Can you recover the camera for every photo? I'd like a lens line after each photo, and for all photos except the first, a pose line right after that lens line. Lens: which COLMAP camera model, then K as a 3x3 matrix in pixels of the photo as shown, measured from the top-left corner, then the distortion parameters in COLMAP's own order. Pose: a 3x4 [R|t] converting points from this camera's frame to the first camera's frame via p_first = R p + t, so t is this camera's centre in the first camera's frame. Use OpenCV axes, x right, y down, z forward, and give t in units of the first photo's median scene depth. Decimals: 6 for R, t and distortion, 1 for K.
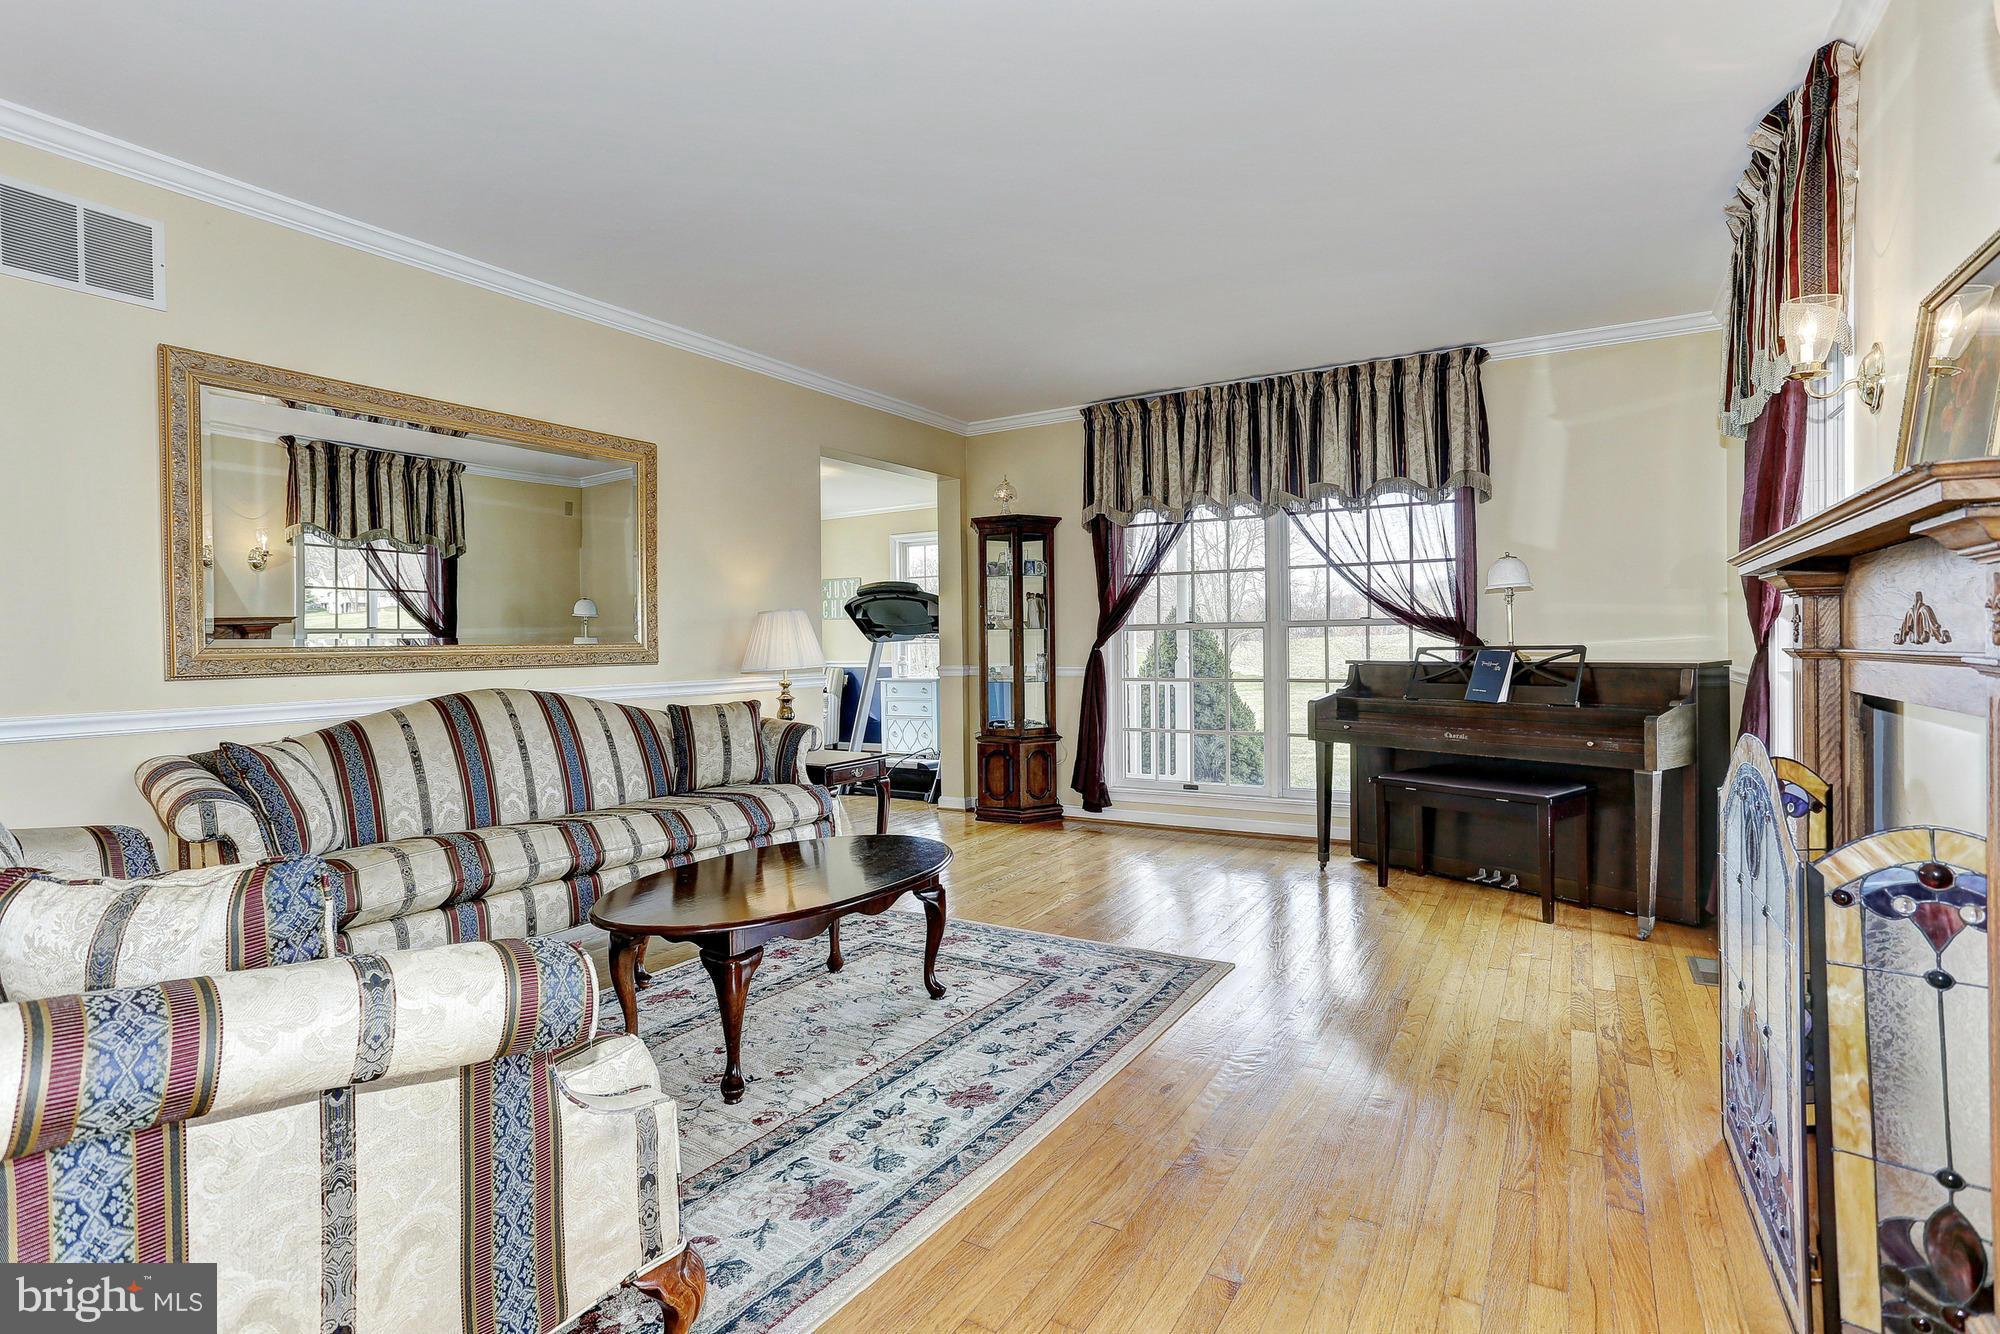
lens RADIAL K [[972.8, 0, 988.1], [0, 972.8, 654.0], [0, 0, 1]] dist [-0.059254, 0.035067]
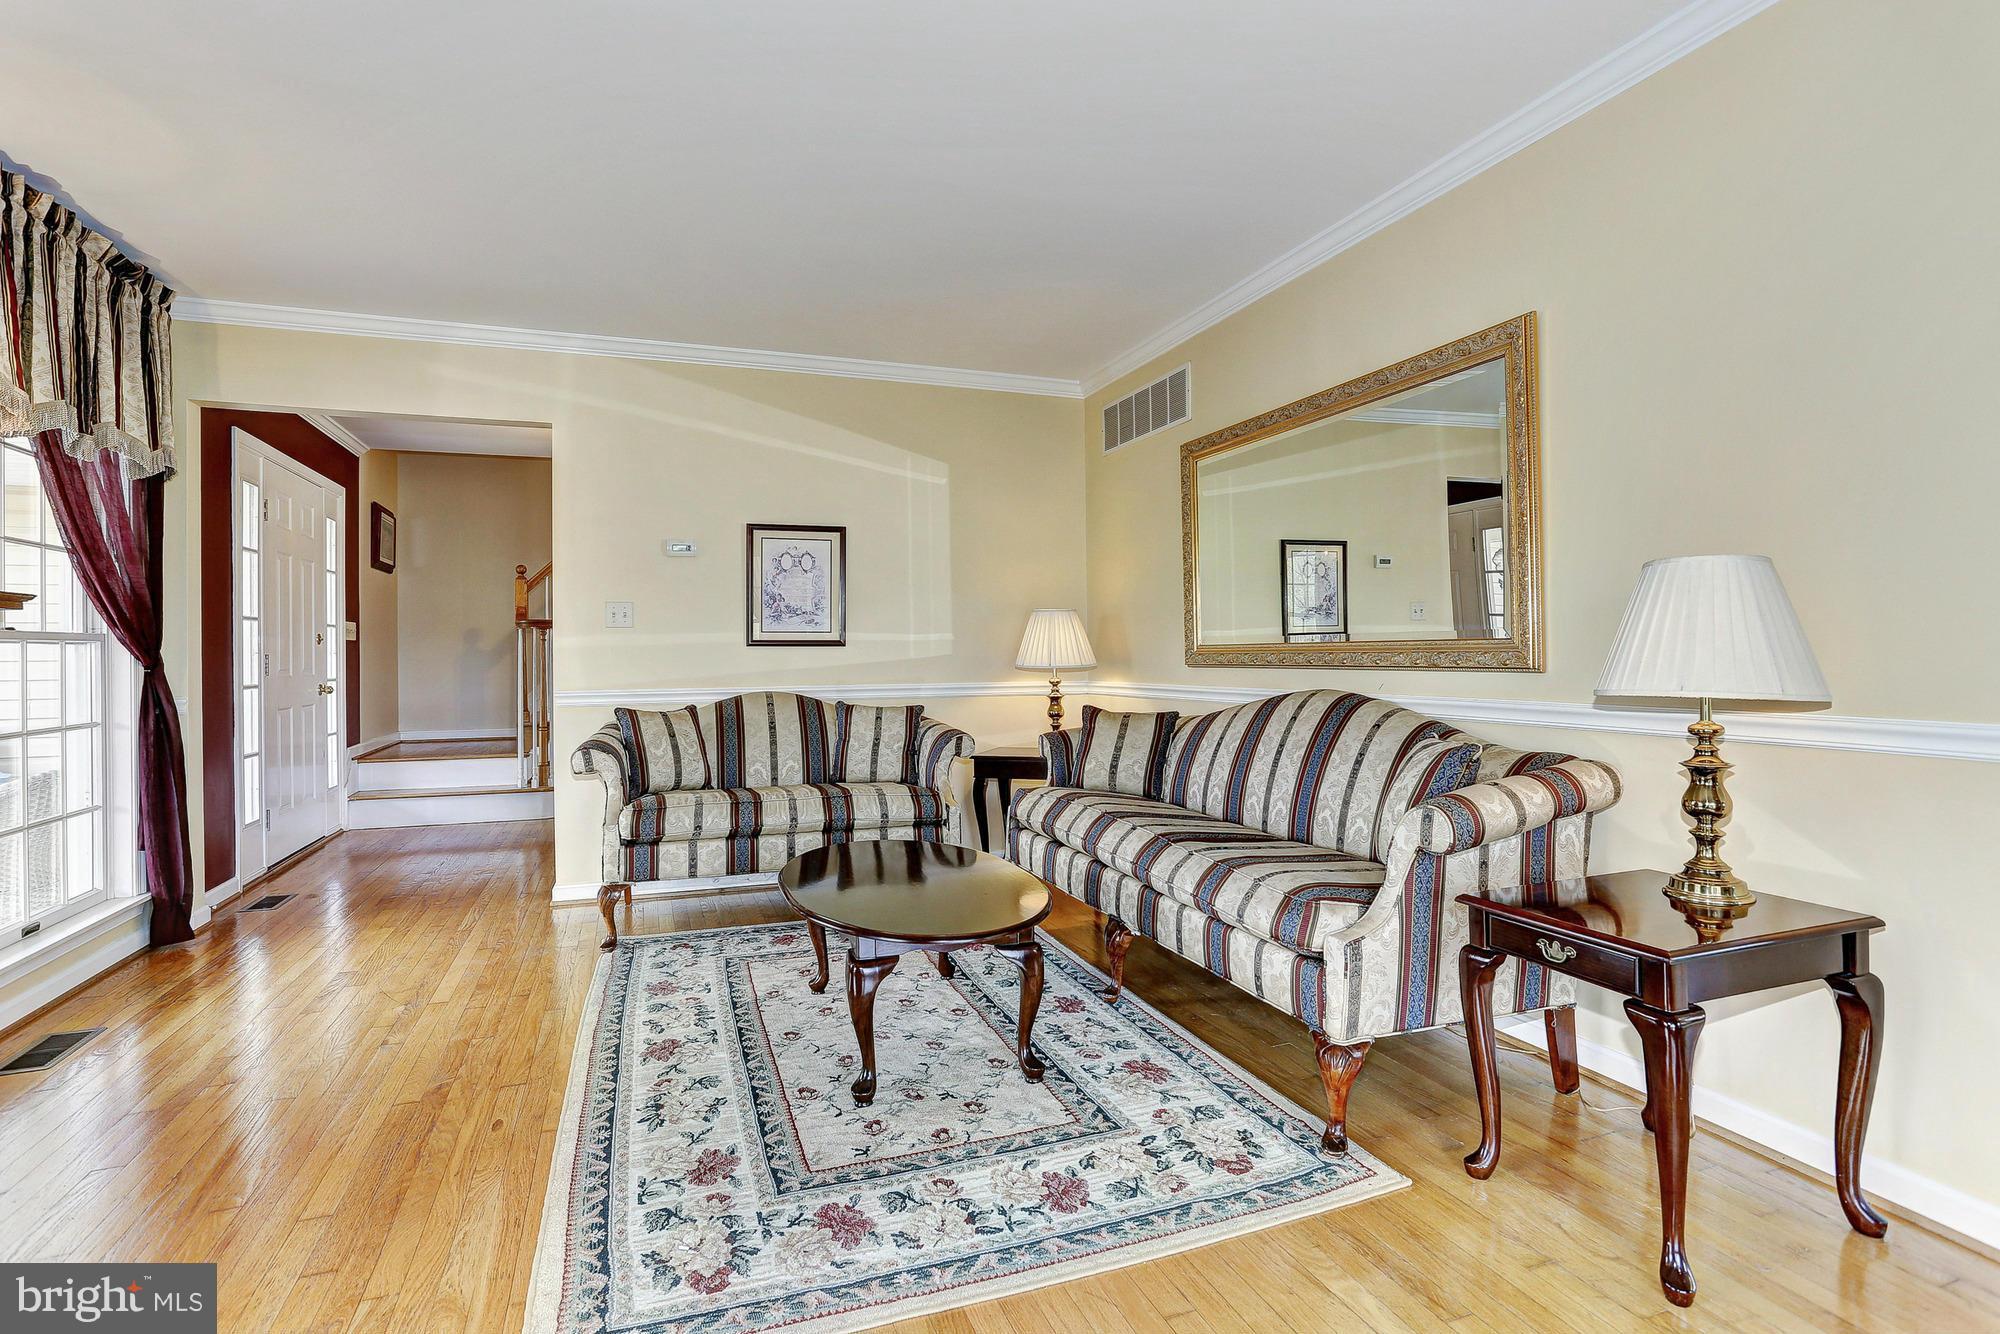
lens RADIAL K [[972.8, 0, 988.1], [0, 972.8, 654.0], [0, 0, 1]] dist [-0.059254, 0.035067]
pose [[-0.622903, 0.020699, -0.782025, 0.525530], [0.014278, 0.999784, 0.015090, -0.020160], [0.782169, -0.001766, -0.623064, 1.690527]]
